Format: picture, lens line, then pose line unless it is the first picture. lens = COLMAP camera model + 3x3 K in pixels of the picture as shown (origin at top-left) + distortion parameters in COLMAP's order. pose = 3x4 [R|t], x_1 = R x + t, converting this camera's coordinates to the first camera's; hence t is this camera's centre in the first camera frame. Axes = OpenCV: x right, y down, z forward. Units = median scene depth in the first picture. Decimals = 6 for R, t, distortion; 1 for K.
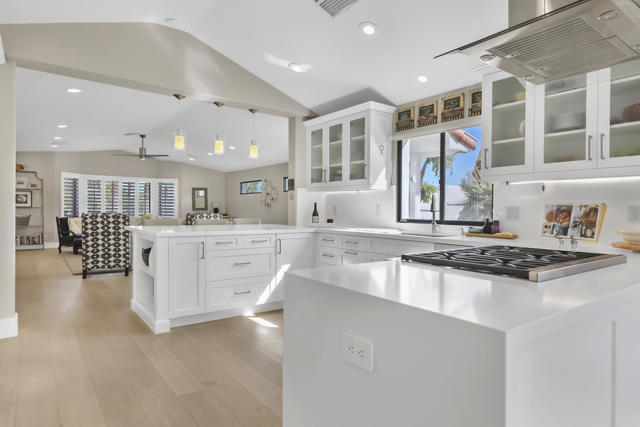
lens RADIAL K [[373.3, 0, 320.0], [0, 373.3, 213.5], [0, 0, 1]] dist [0.020890, -0.000379]
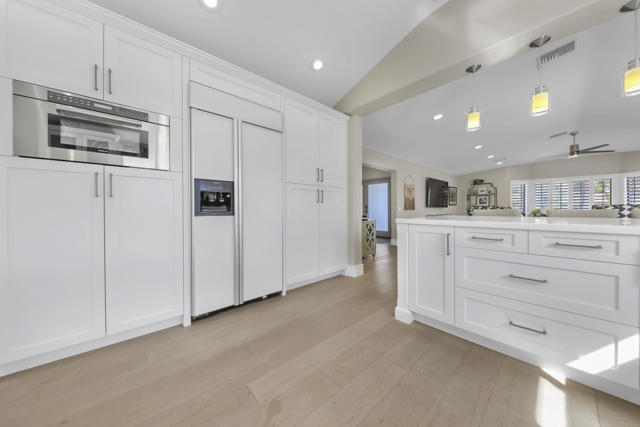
lens RADIAL K [[214.2, 0, 324.9], [0, 214.2, 209.8], [0, 0, 1]] dist [0.000275, -0.000015]
pose [[0.093665, -0.009180, -0.995561, 0.093573], [-0.007130, 0.999926, -0.009891, 0.026795], [0.995578, 0.008025, 0.093592, 0.580949]]
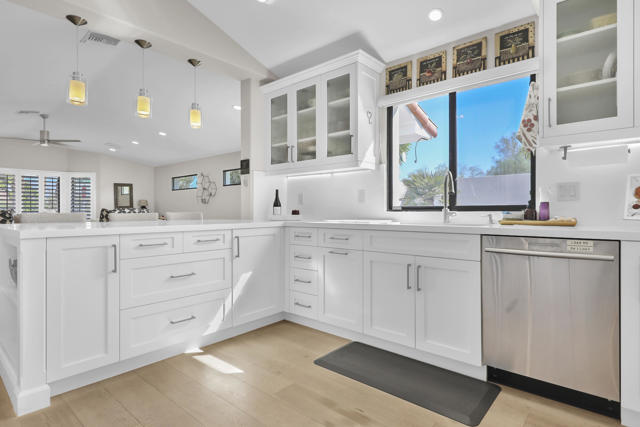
lens RADIAL K [[349.7, 0, 317.7], [0, 349.7, 205.4], [0, 0, 1]] dist [0.016656, -0.000301]
pose [[0.982601, -0.013576, 0.185235, -0.077773], [0.017543, 0.999650, -0.019793, 0.024234], [-0.184901, 0.022698, 0.982495, 0.311626]]
